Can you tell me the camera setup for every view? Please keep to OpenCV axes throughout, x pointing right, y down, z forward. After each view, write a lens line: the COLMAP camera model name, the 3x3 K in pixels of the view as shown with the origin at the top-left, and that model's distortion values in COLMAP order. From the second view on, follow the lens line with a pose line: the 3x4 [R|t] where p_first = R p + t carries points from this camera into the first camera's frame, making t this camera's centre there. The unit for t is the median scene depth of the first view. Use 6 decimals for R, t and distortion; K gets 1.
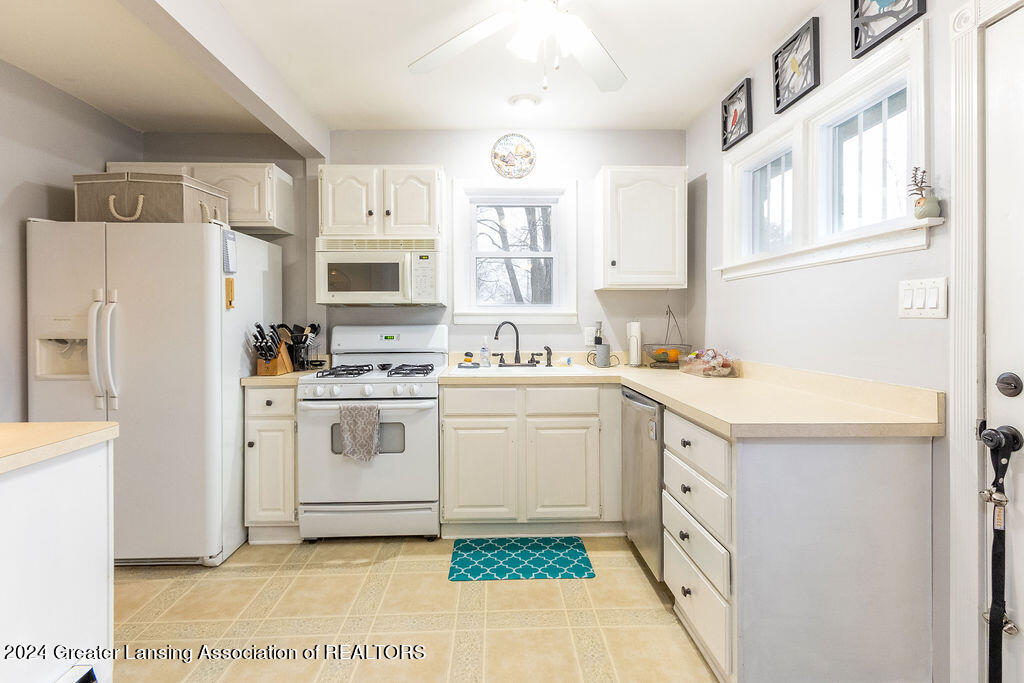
lens RADIAL K [[505.8, 0, 511.4], [0, 505.8, 319.2], [0, 0, 1]] dist [0.031500, 0.000369]
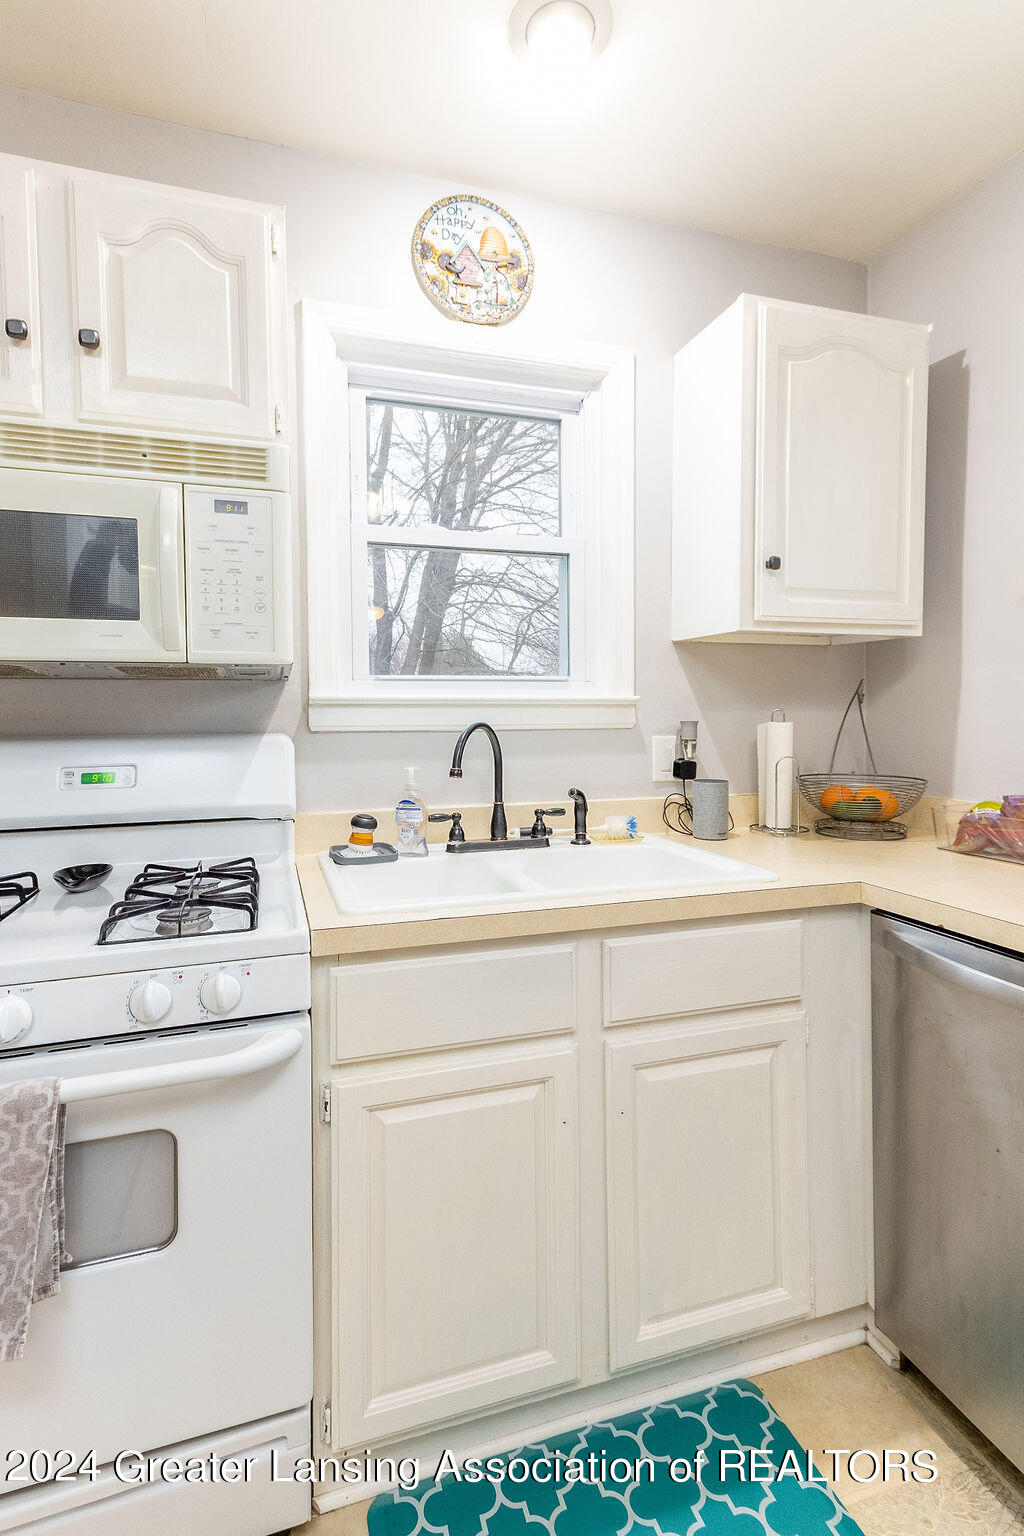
lens RADIAL K [[758.7, 0, 507.7], [0, 758.7, 726.9], [0, 0, 1]] dist [0.031500, 0.000369]
pose [[0.962008, -0.007484, 0.272918, -0.128929], [0.003649, 0.999887, 0.014554, 0.000190], [-0.272996, -0.013006, 0.961927, 0.487813]]
